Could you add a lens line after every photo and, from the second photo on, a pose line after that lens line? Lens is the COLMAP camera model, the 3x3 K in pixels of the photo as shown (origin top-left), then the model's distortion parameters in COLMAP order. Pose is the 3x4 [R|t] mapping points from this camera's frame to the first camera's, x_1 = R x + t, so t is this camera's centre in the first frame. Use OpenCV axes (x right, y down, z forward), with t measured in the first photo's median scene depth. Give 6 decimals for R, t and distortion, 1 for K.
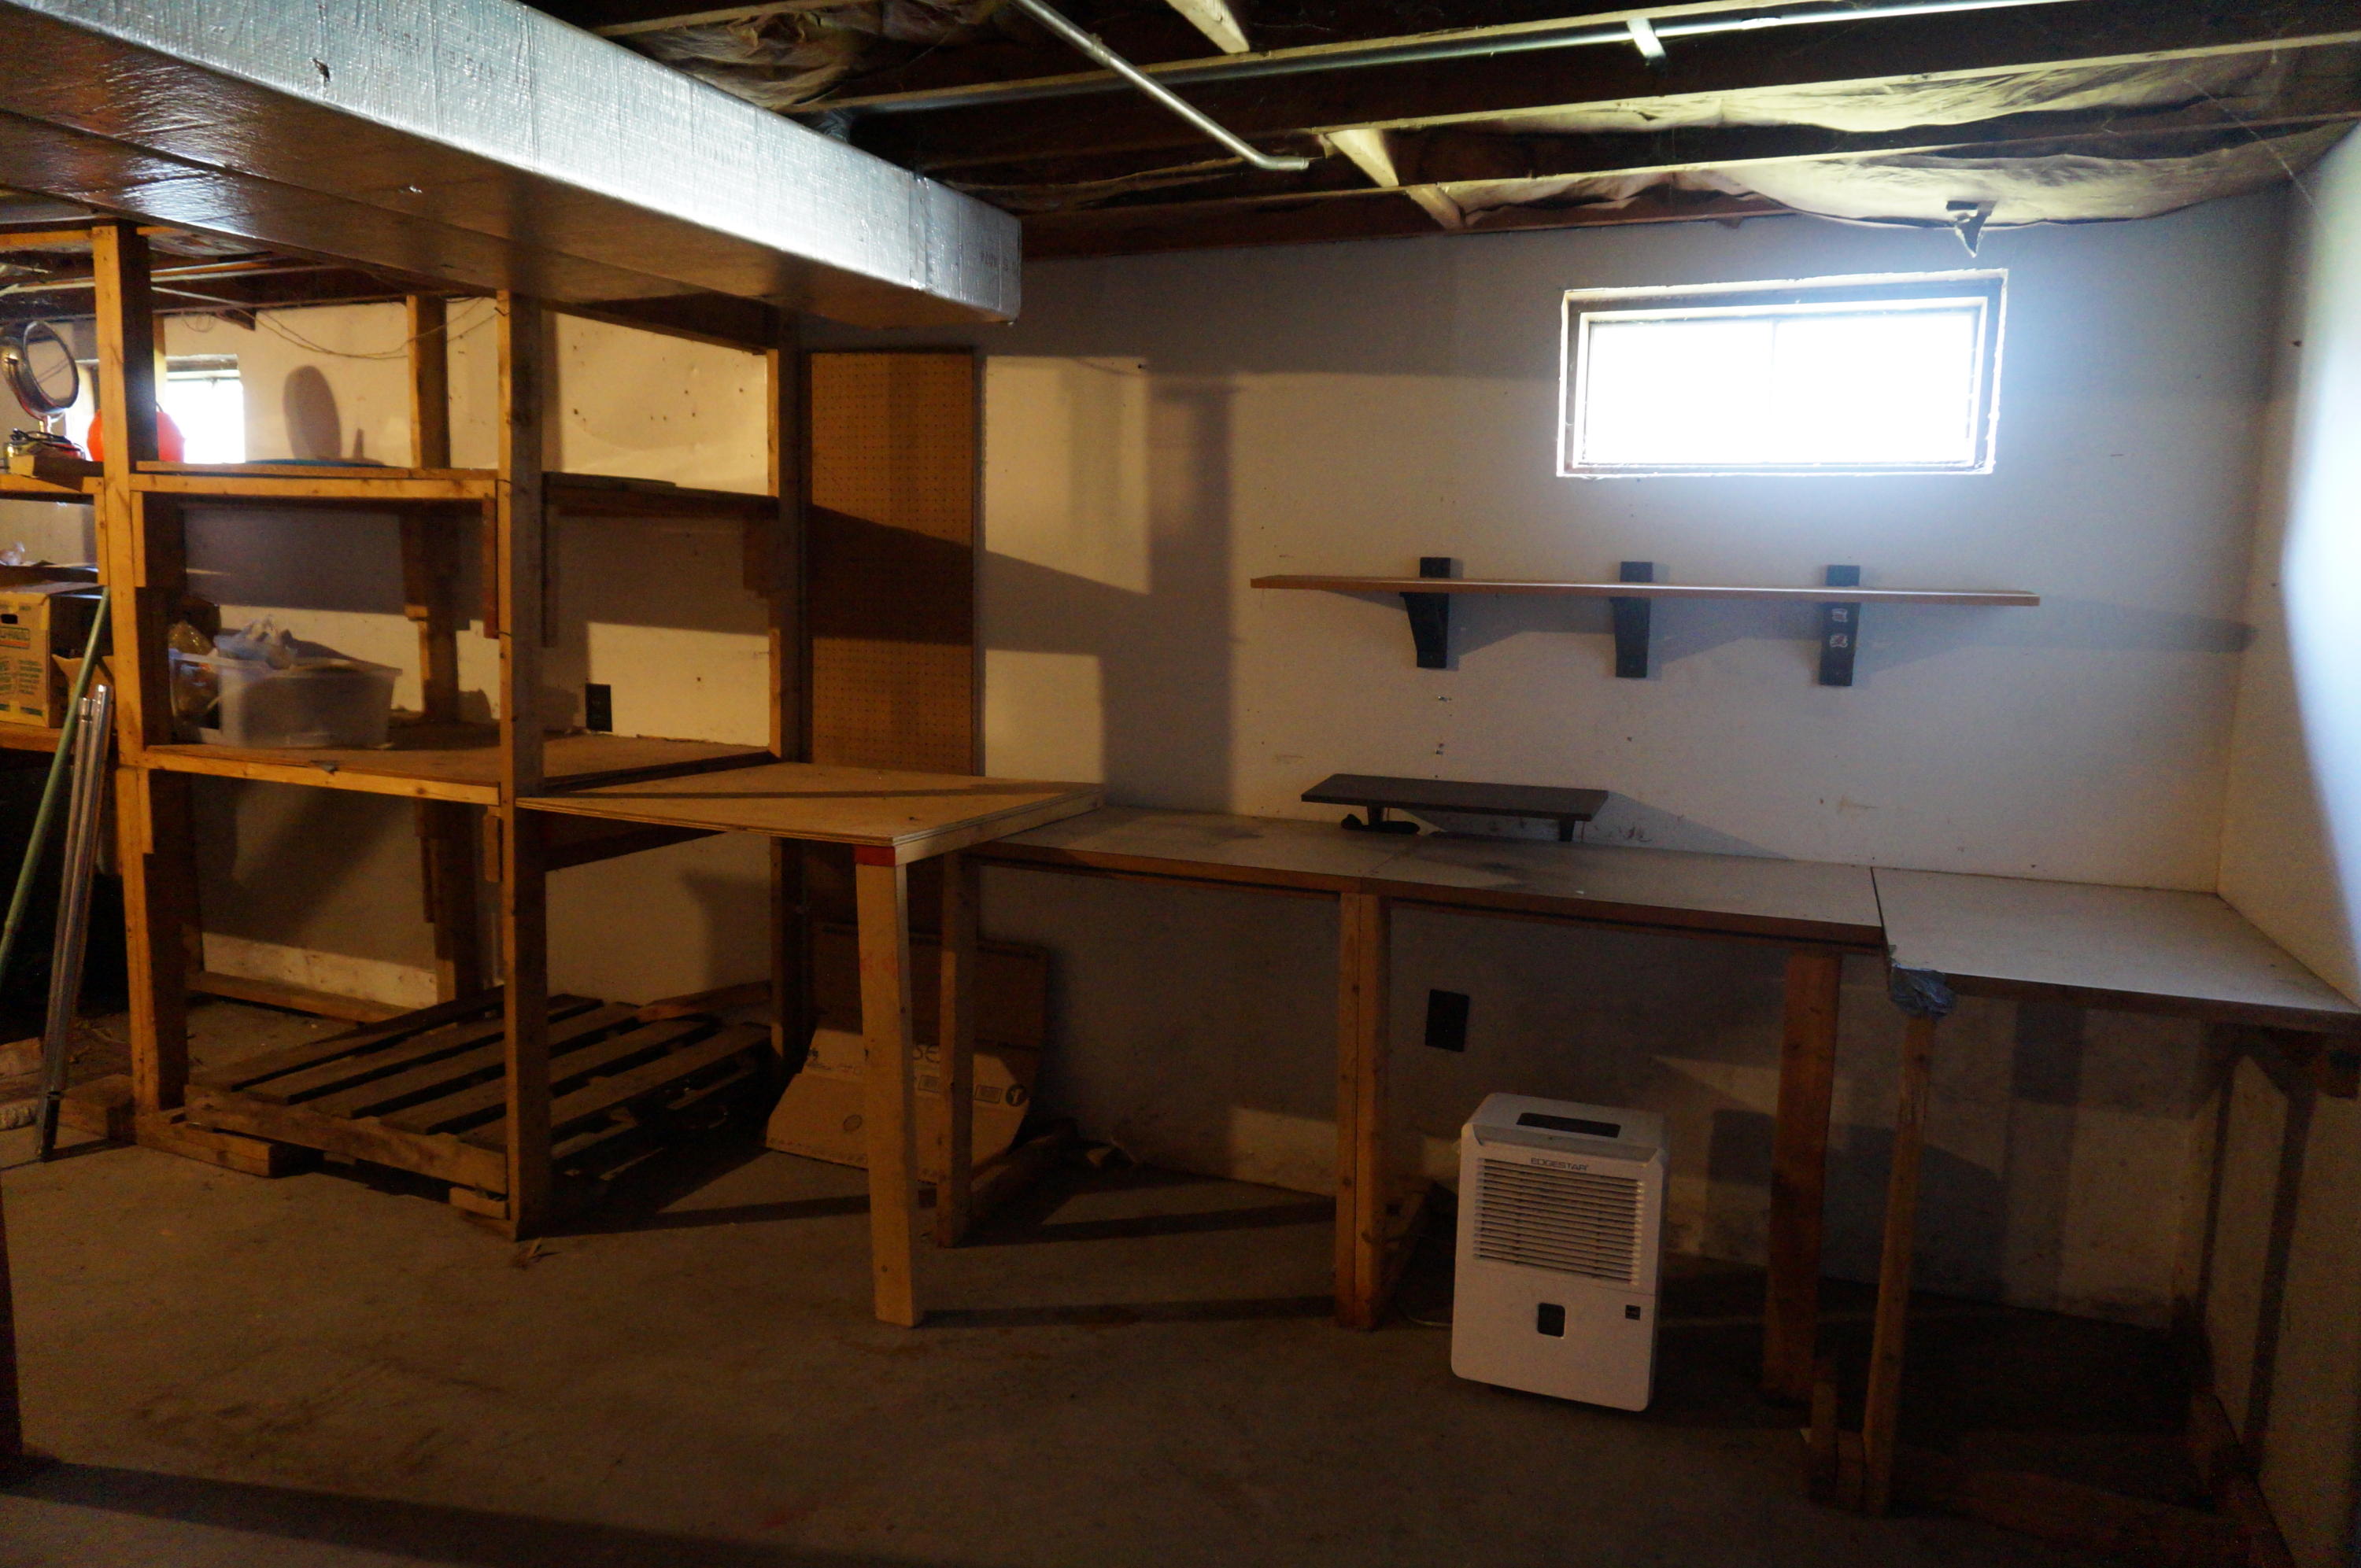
lens RADIAL K [[1565.7, 0, 1180.5], [0, 1565.7, 784.0], [0, 0, 1]] dist [-0.054089, 0.035228]
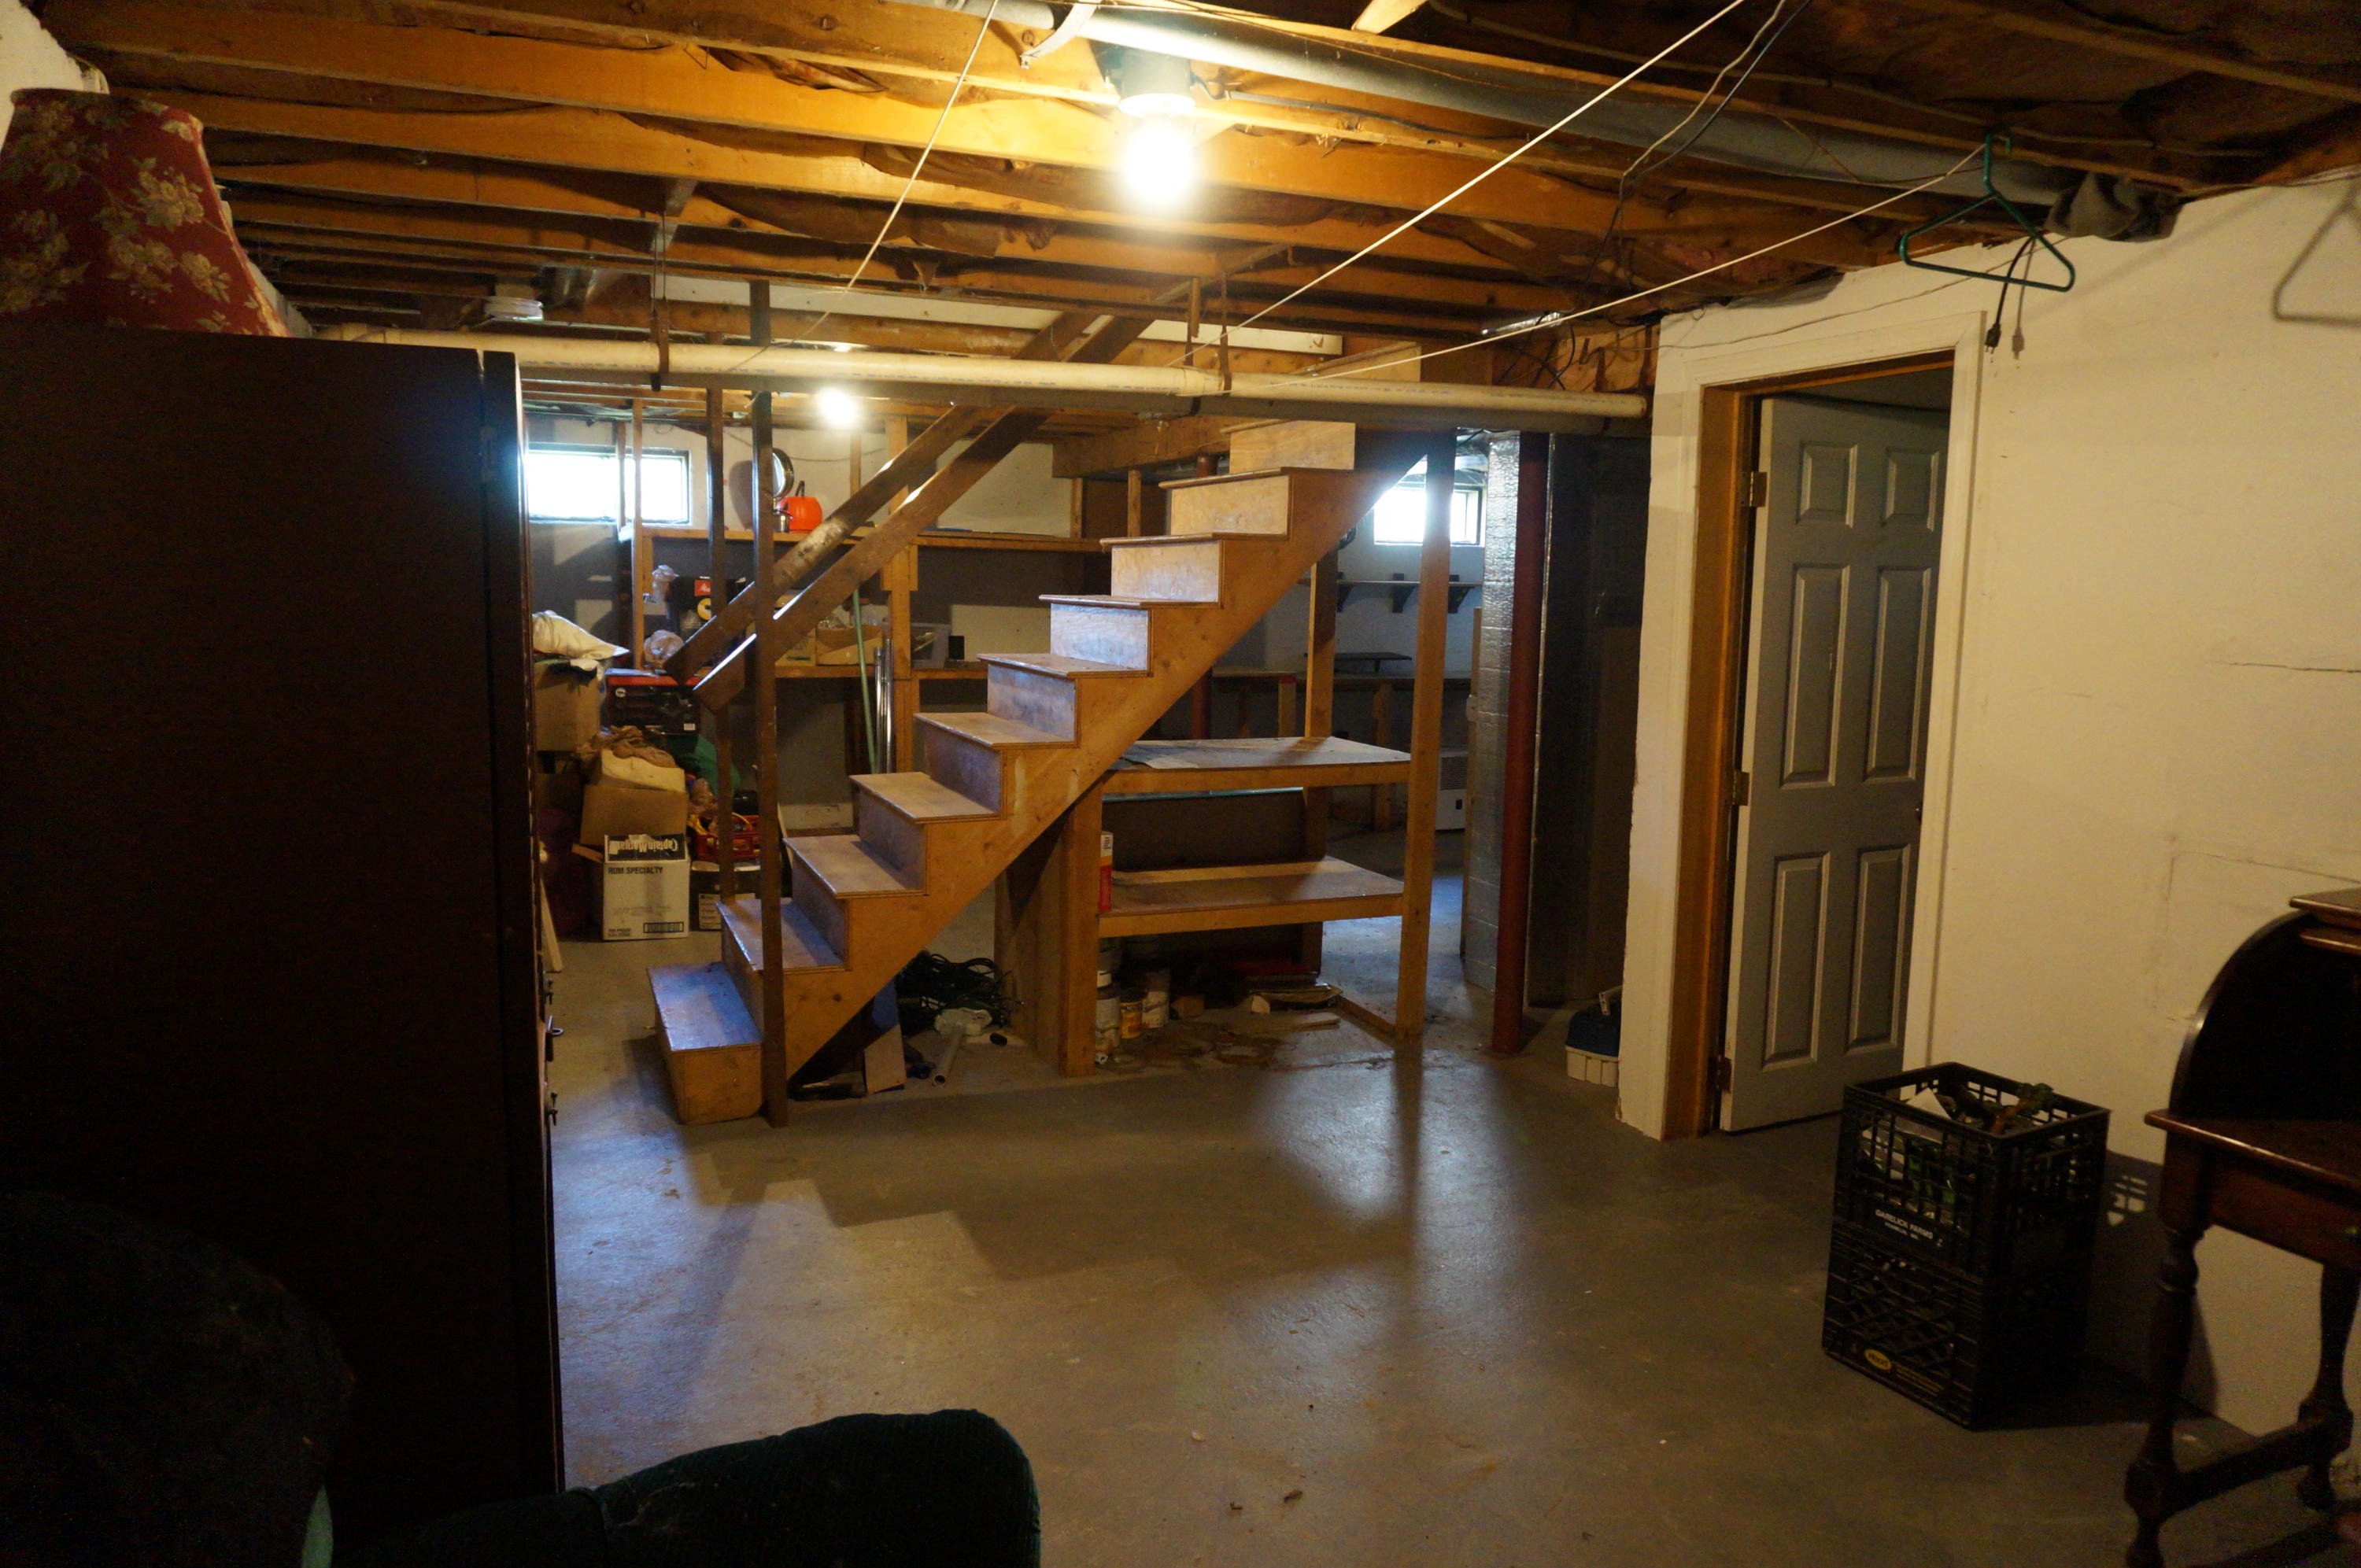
lens RADIAL K [[1565.7, 0, 1180.5], [0, 1565.7, 784.0], [0, 0, 1]] dist [-0.054089, 0.035228]
pose [[0.693053, -0.105262, 0.713160, -1.931874], [0.089723, 0.994185, 0.059547, 0.035732], [-0.715281, 0.022718, 0.698467, -0.691995]]
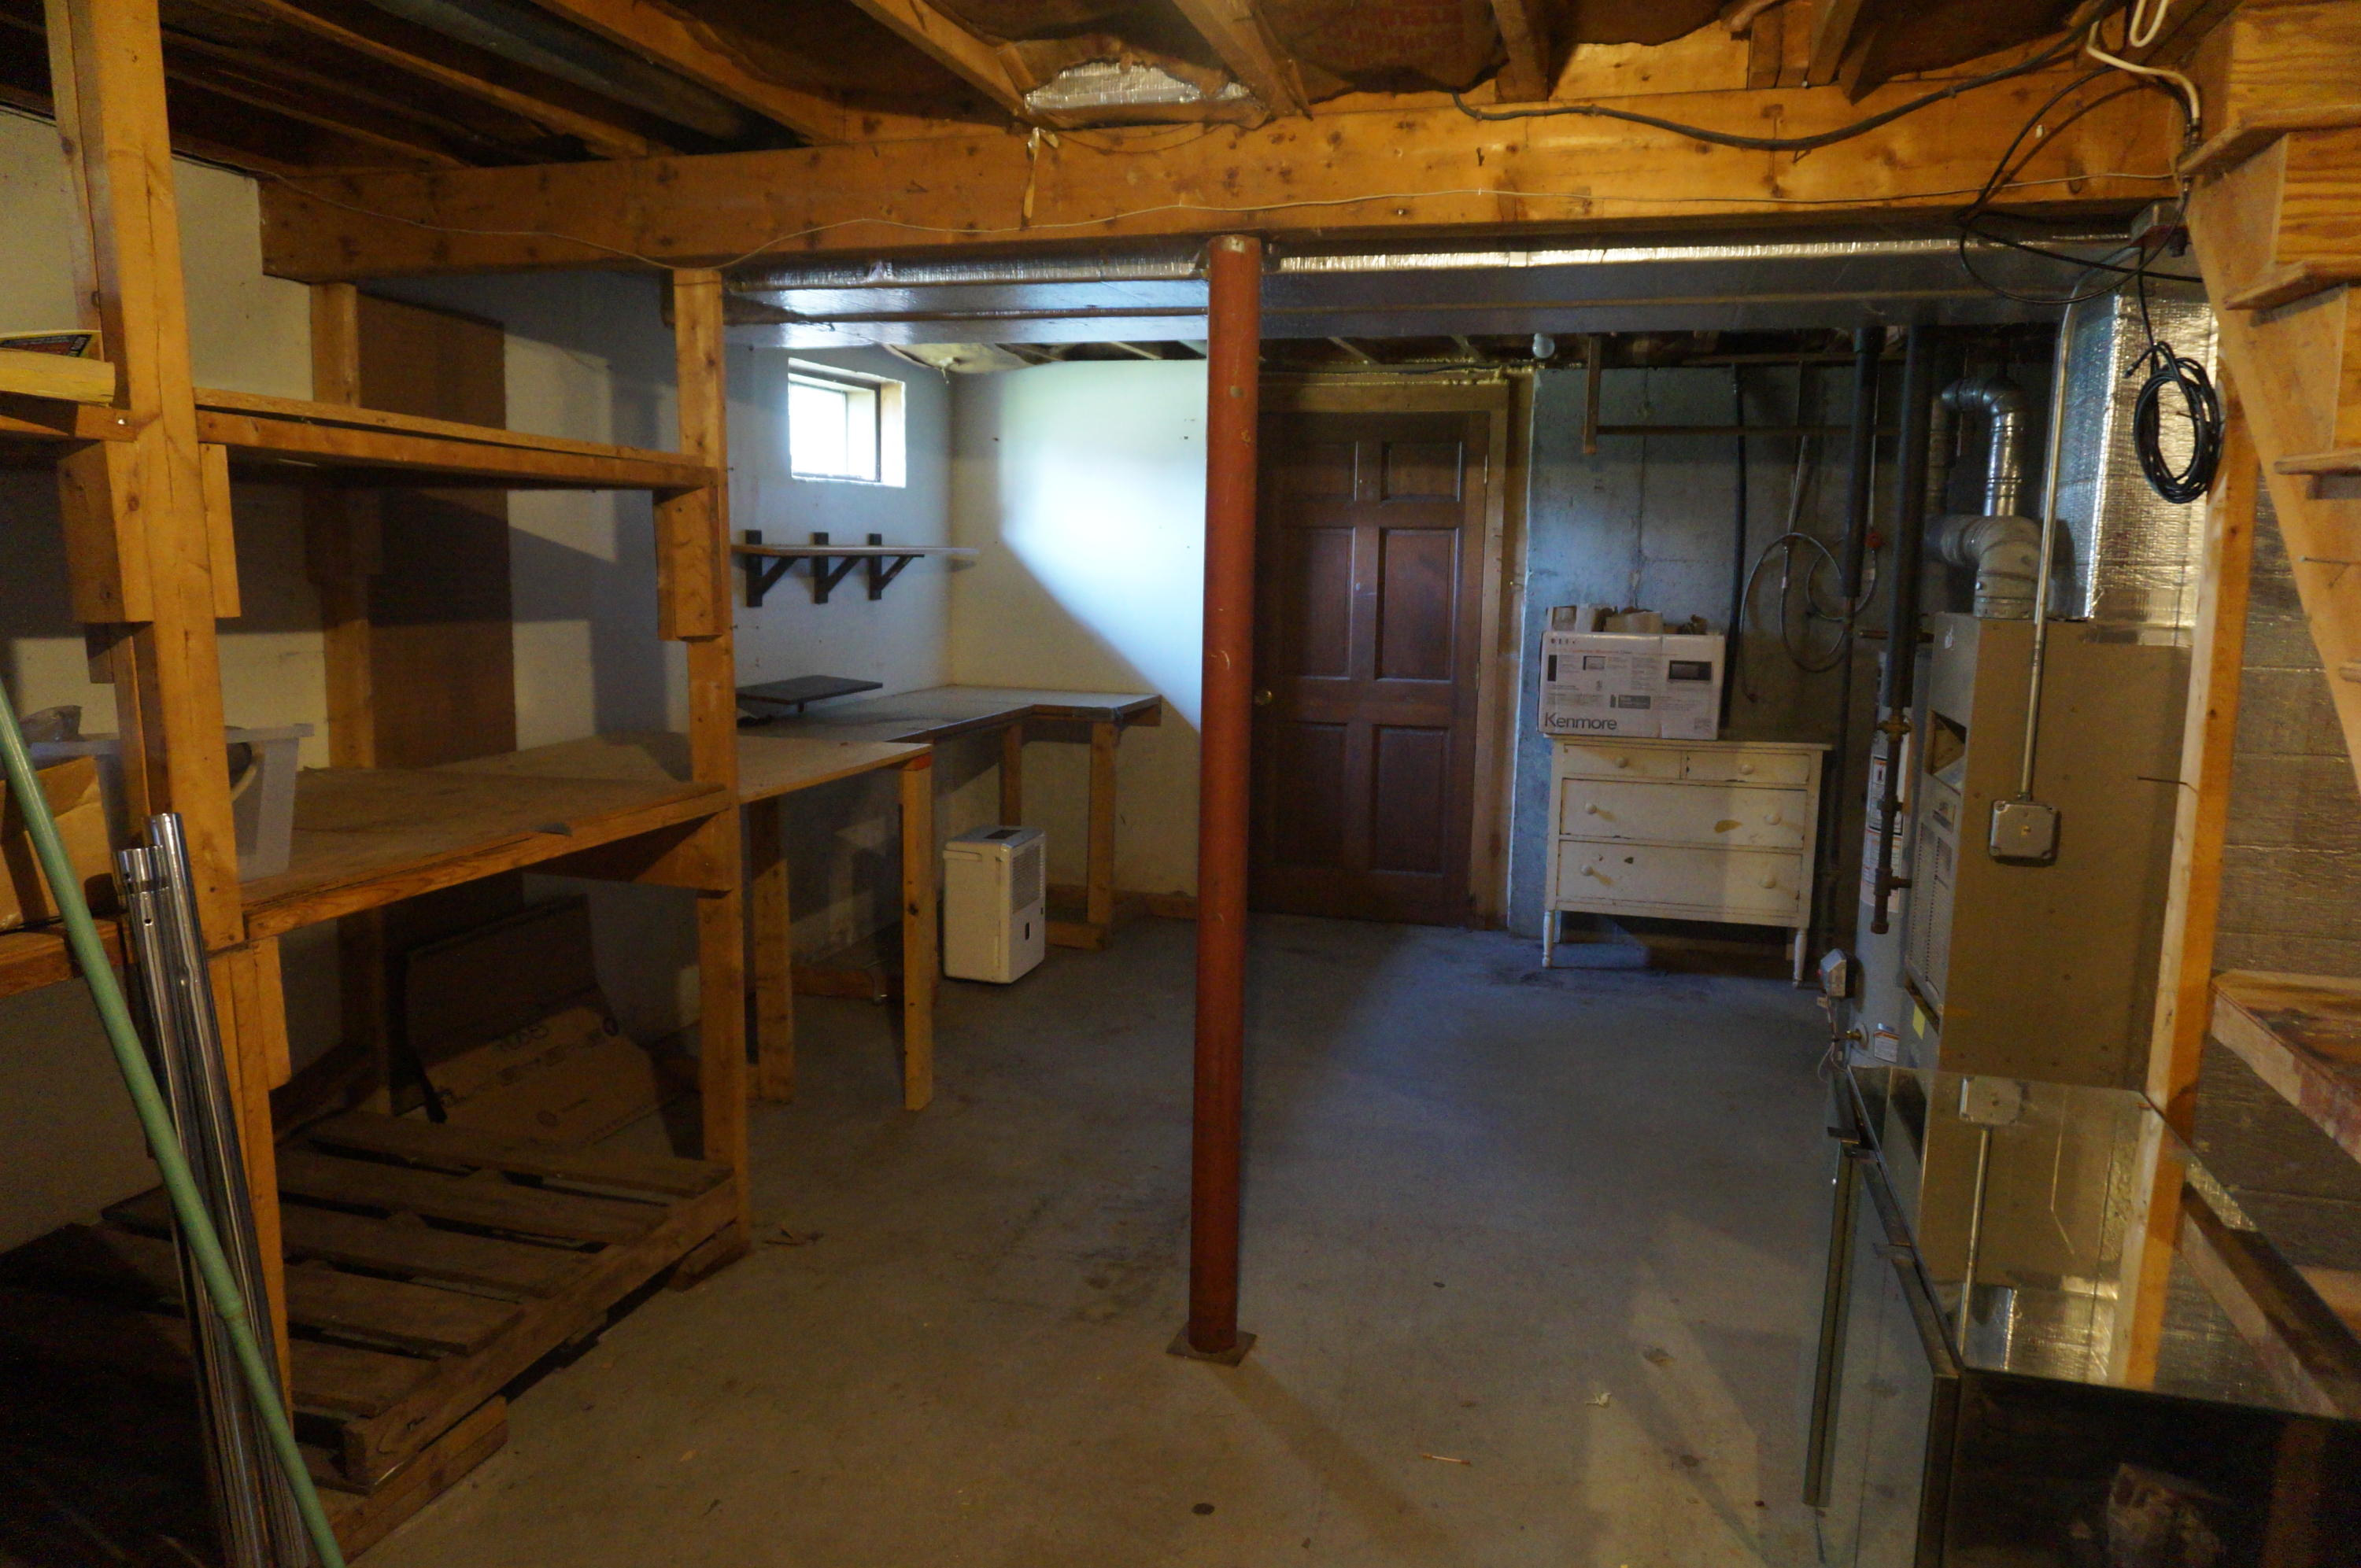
lens RADIAL K [[1565.7, 0, 1180.5], [0, 1565.7, 784.0], [0, 0, 1]] dist [-0.054089, 0.035228]
pose [[-0.123711, -0.176872, 0.976428, -1.259502], [0.110657, 0.975391, 0.190704, -0.137723], [-0.986129, 0.131640, -0.101094, 0.734228]]
